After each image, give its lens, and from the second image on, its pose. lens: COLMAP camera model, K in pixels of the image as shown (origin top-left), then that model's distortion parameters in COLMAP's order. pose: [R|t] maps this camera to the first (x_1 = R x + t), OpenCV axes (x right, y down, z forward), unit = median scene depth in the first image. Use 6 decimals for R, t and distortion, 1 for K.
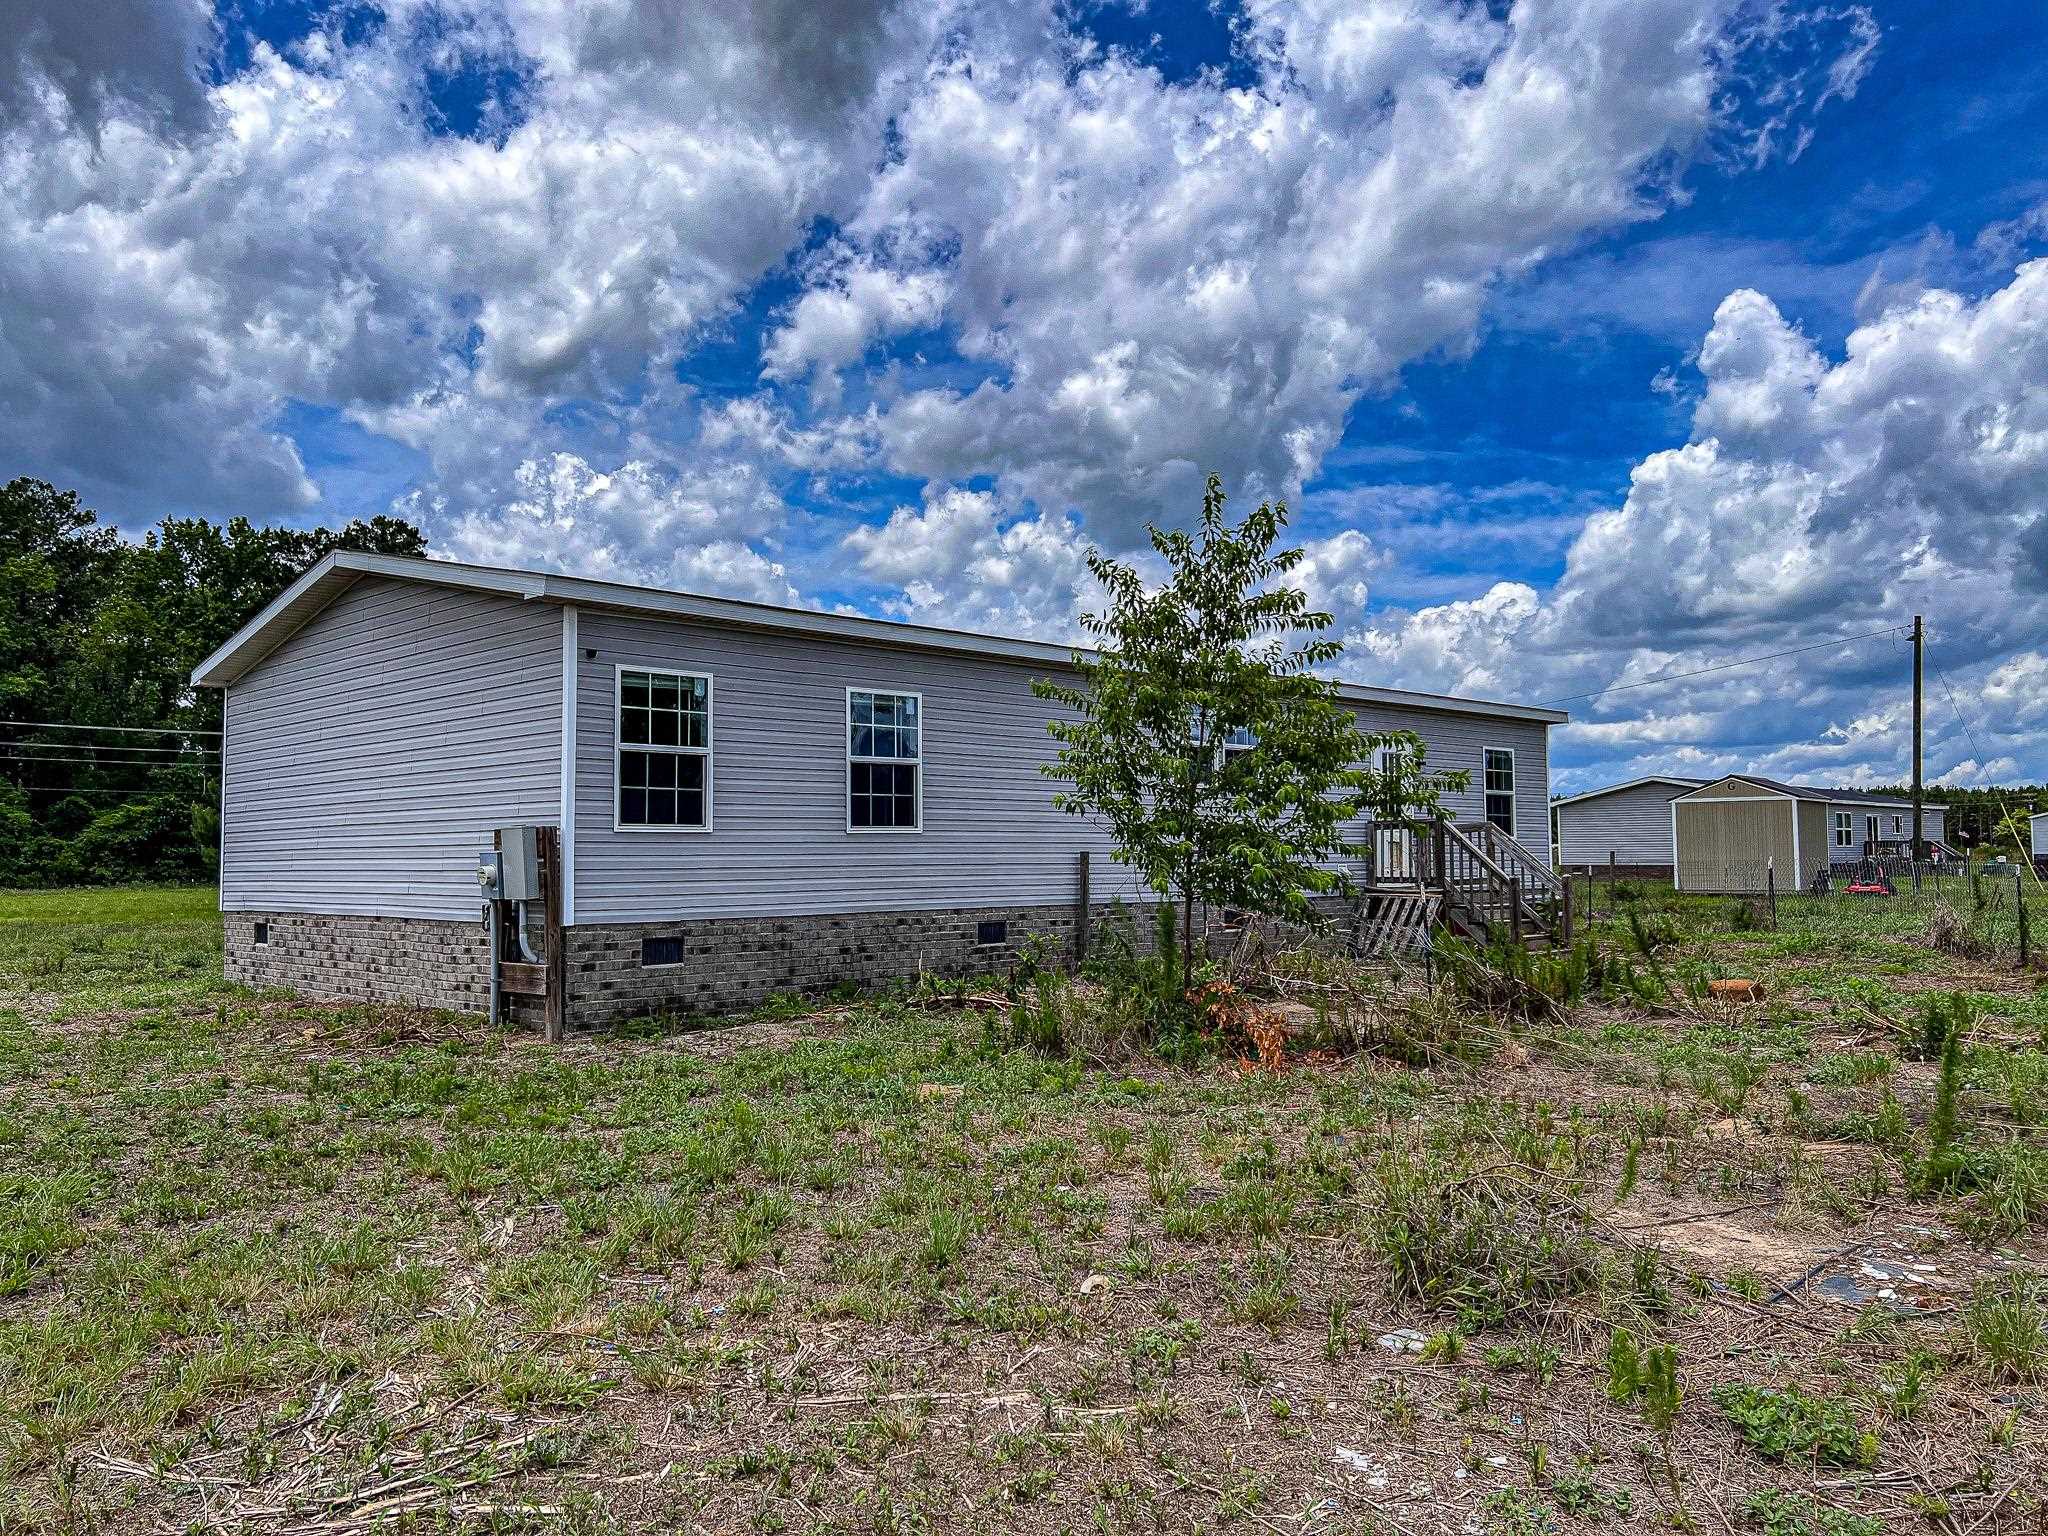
lens RADIAL K [[1548.2, 0, 1024.0], [0, 1548.2, 768.0], [0, 0, 1]] dist [0.098162, -0.137766]
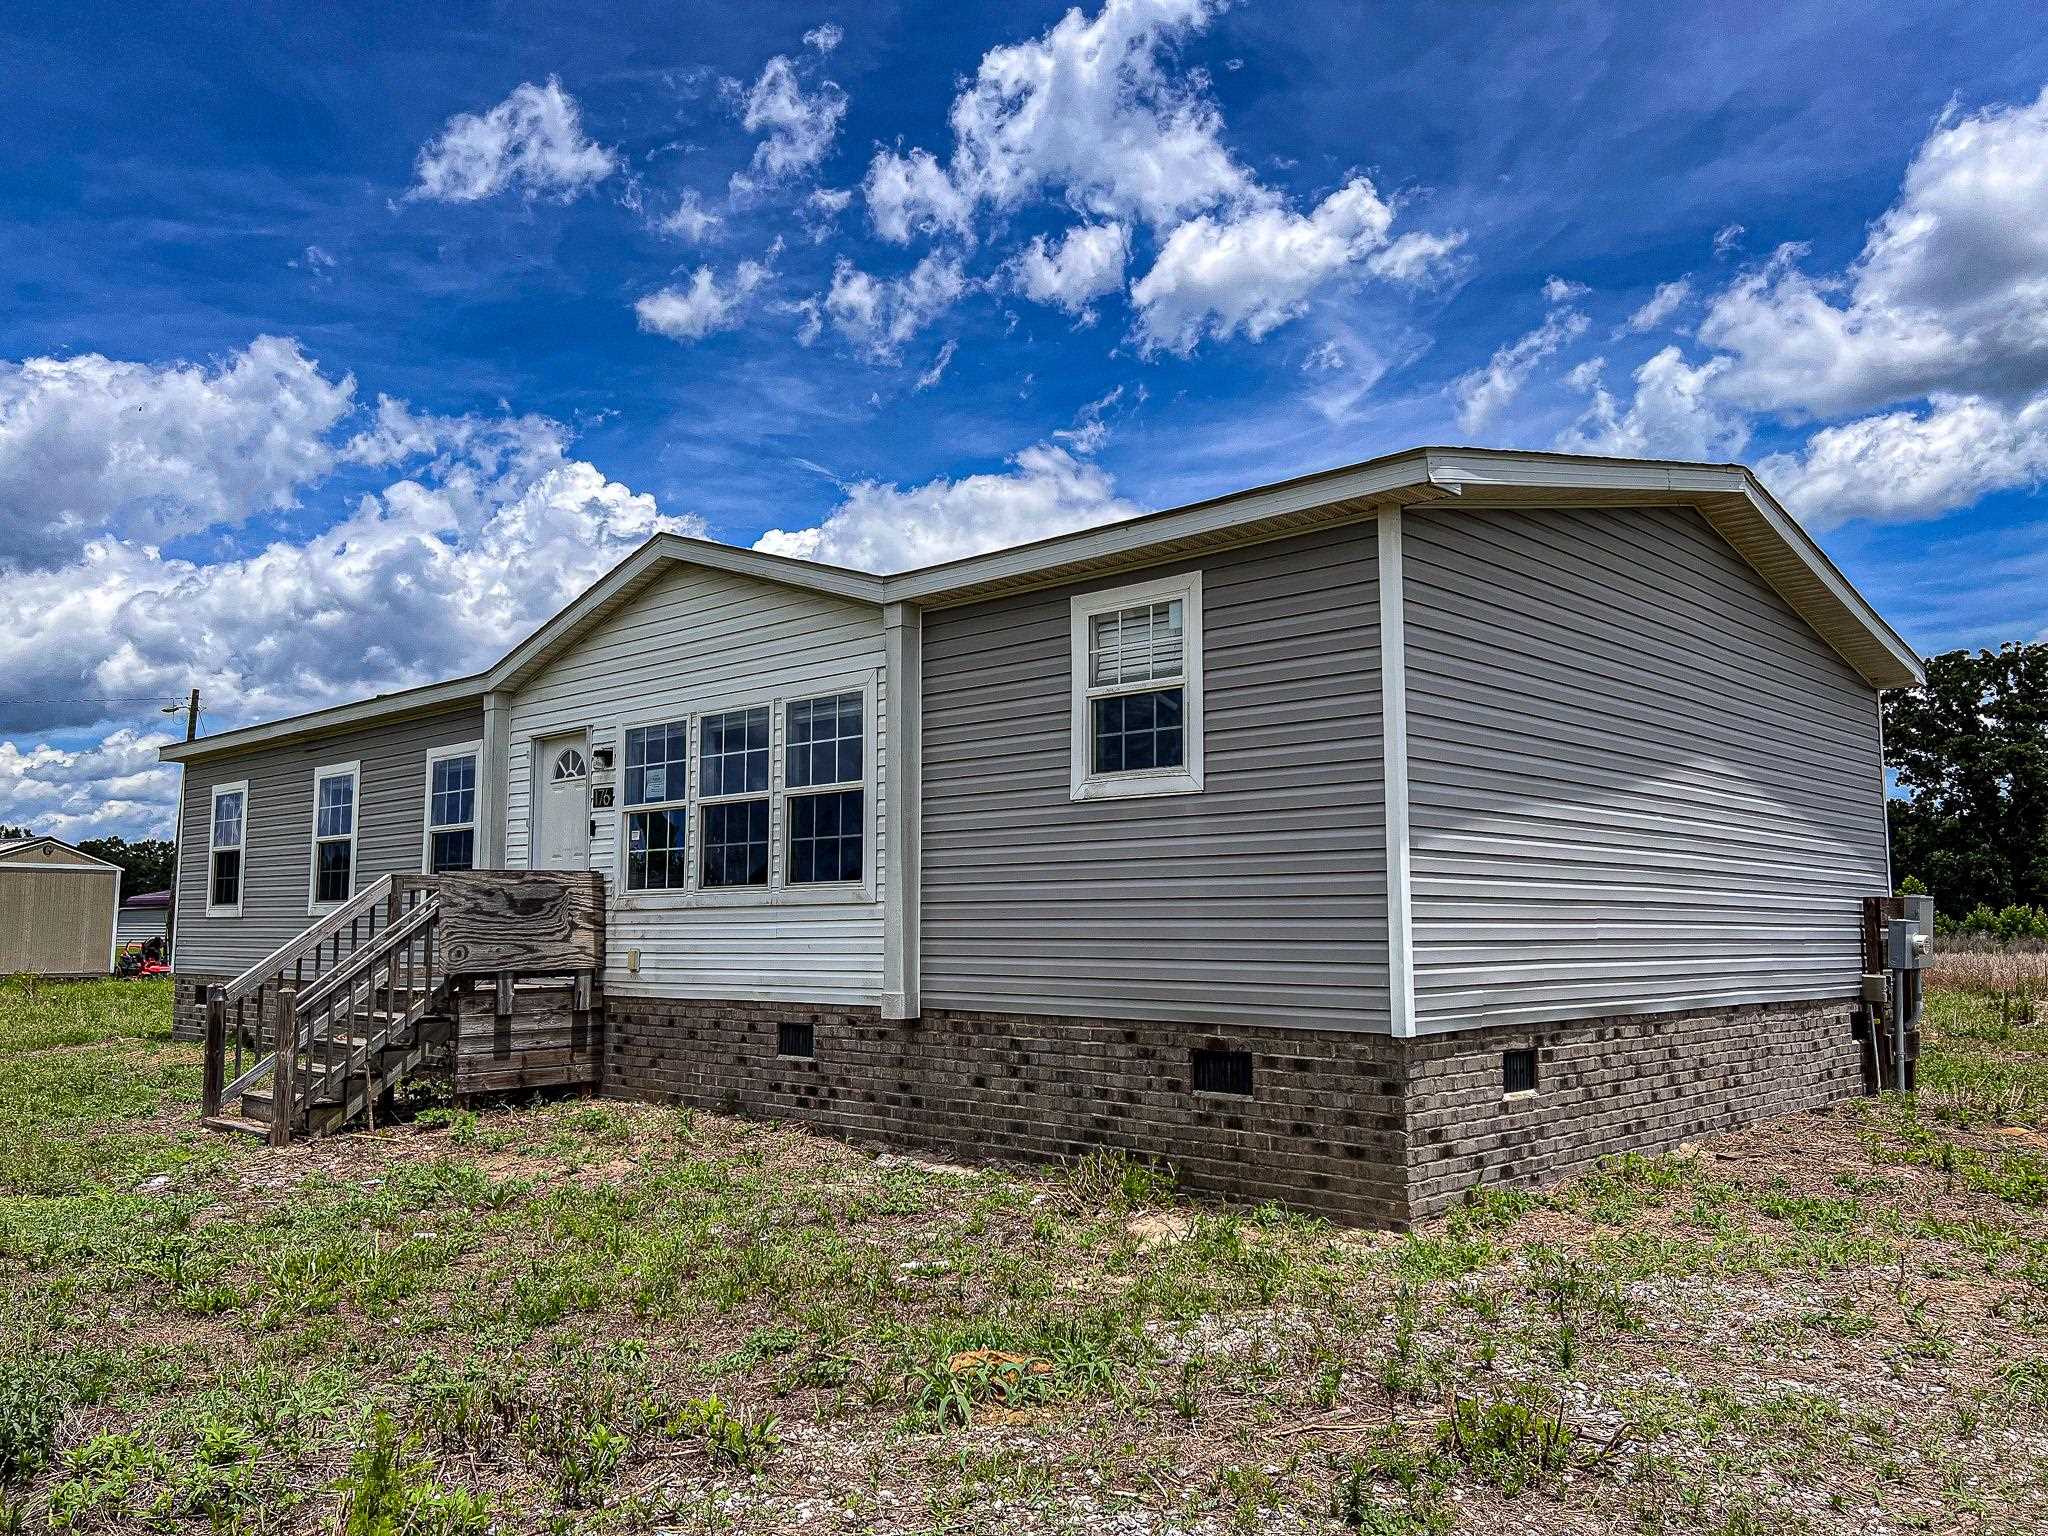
lens RADIAL K [[1548.2, 0, 1024.0], [0, 1548.2, 768.0], [0, 0, 1]] dist [0.098162, -0.137766]
pose [[-0.041202, 0.110587, 0.993012, -1.139810], [-0.057207, 0.991965, -0.112844, 0.089643], [-0.997512, -0.061457, -0.034544, 1.387201]]
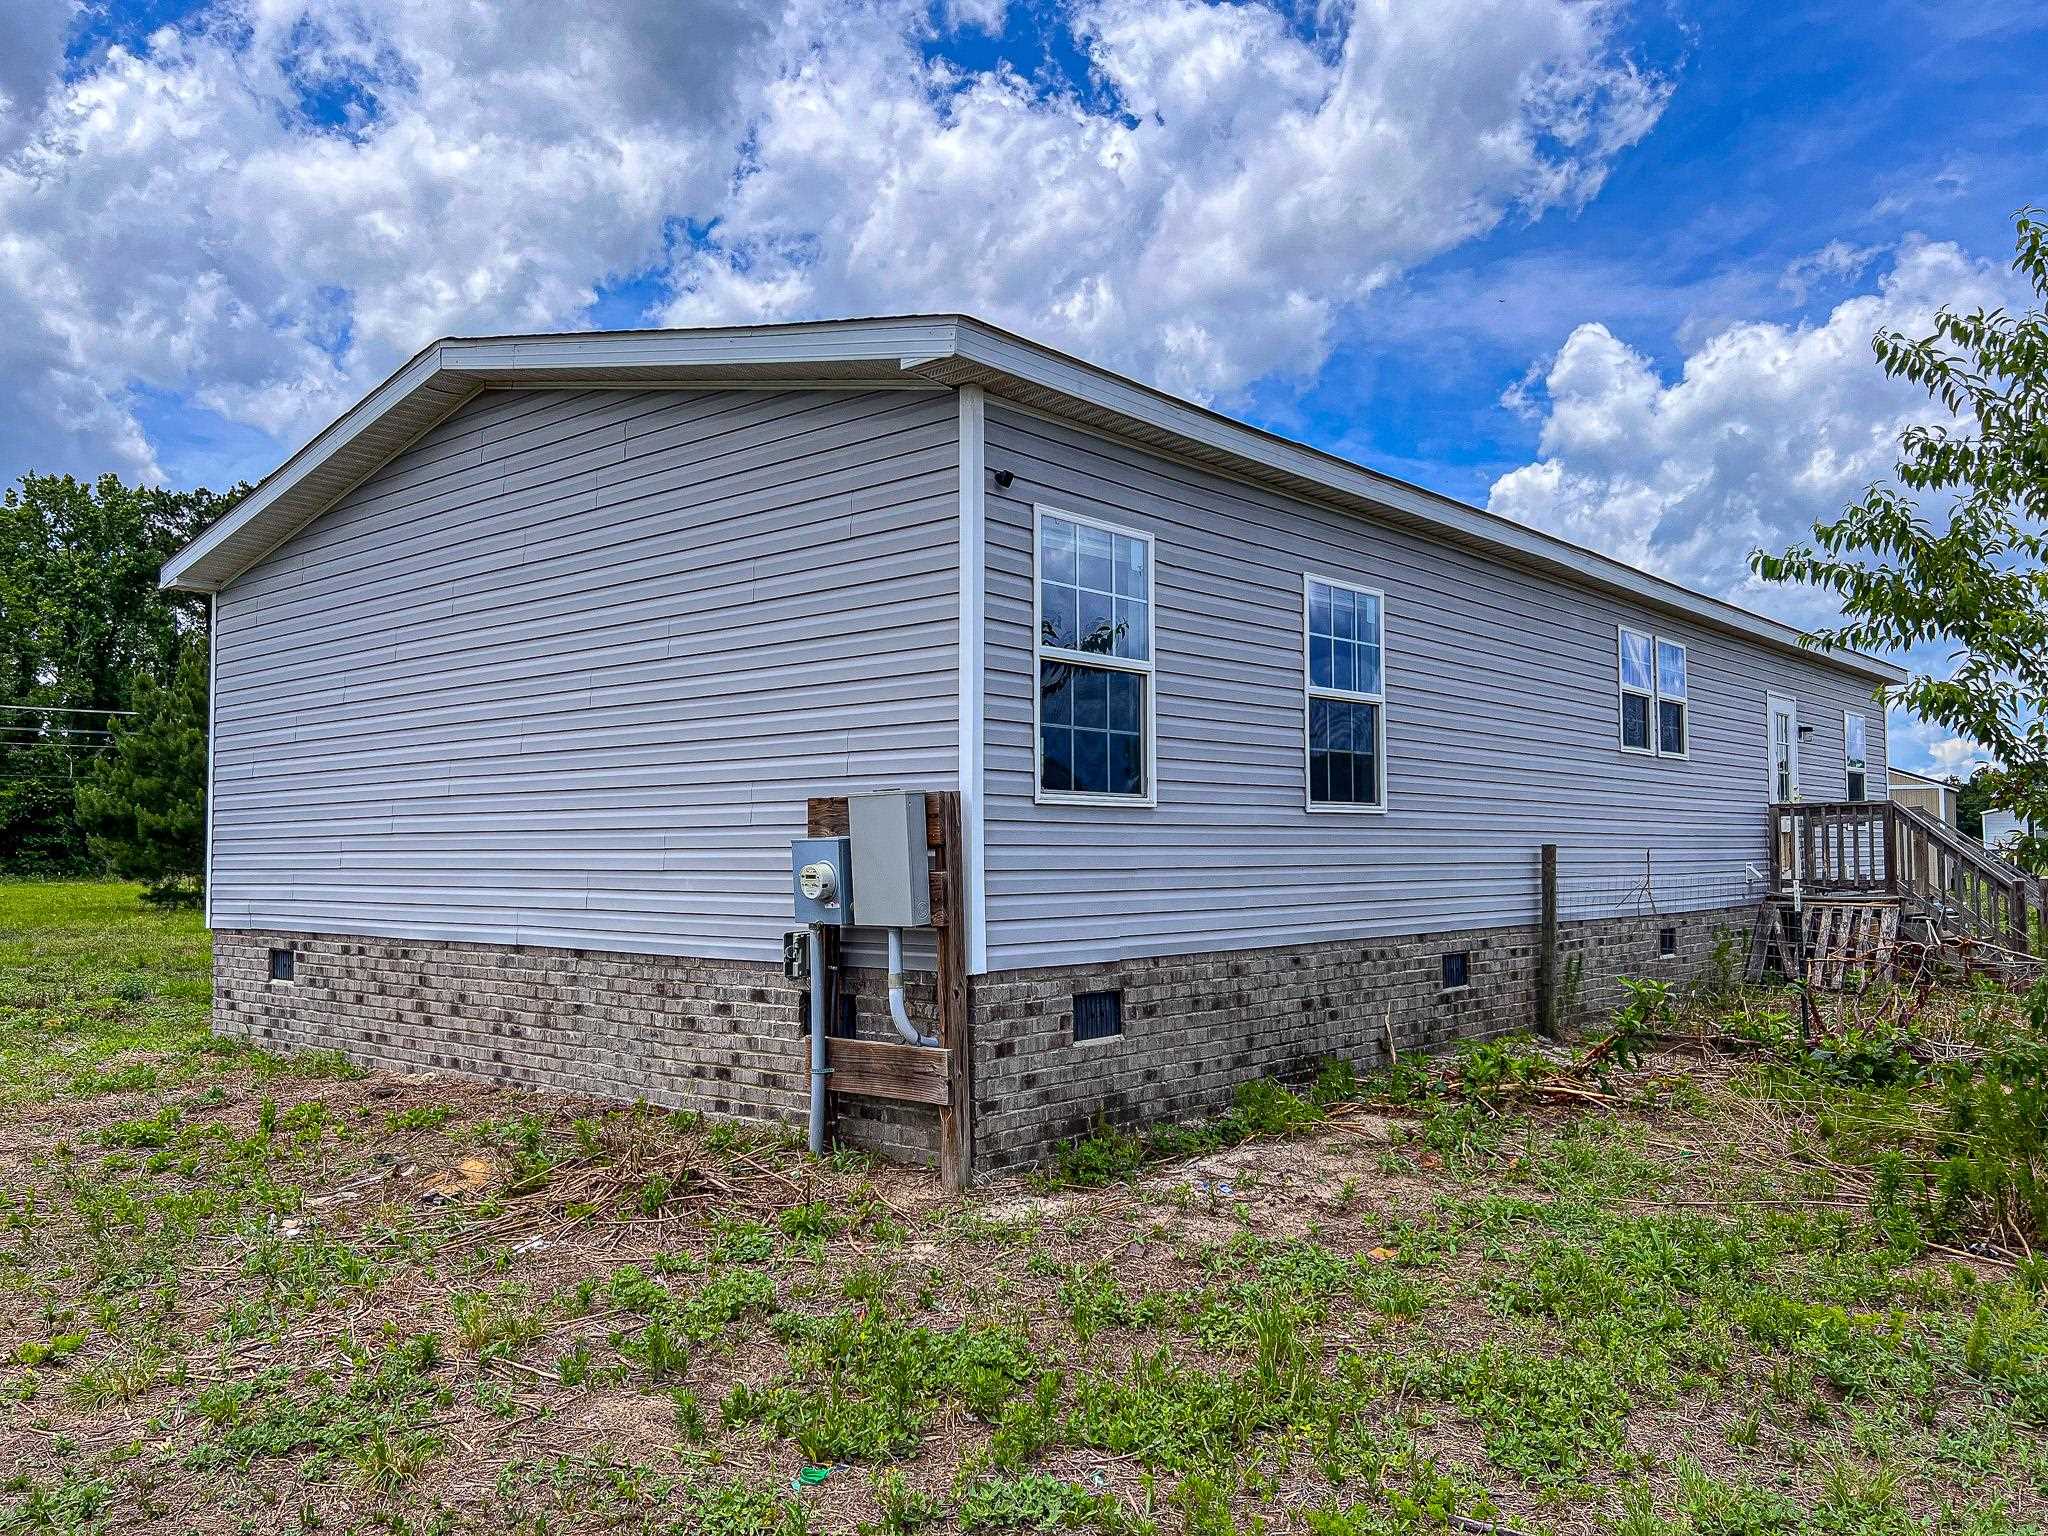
lens RADIAL K [[1548.2, 0, 1024.0], [0, 1548.2, 768.0], [0, 0, 1]] dist [0.098162, -0.137766]
pose [[0.997293, 0.007870, 0.073108, -0.268869], [-0.008044, 0.999965, 0.002090, 0.023812], [-0.073089, -0.002672, 0.997322, 0.391914]]
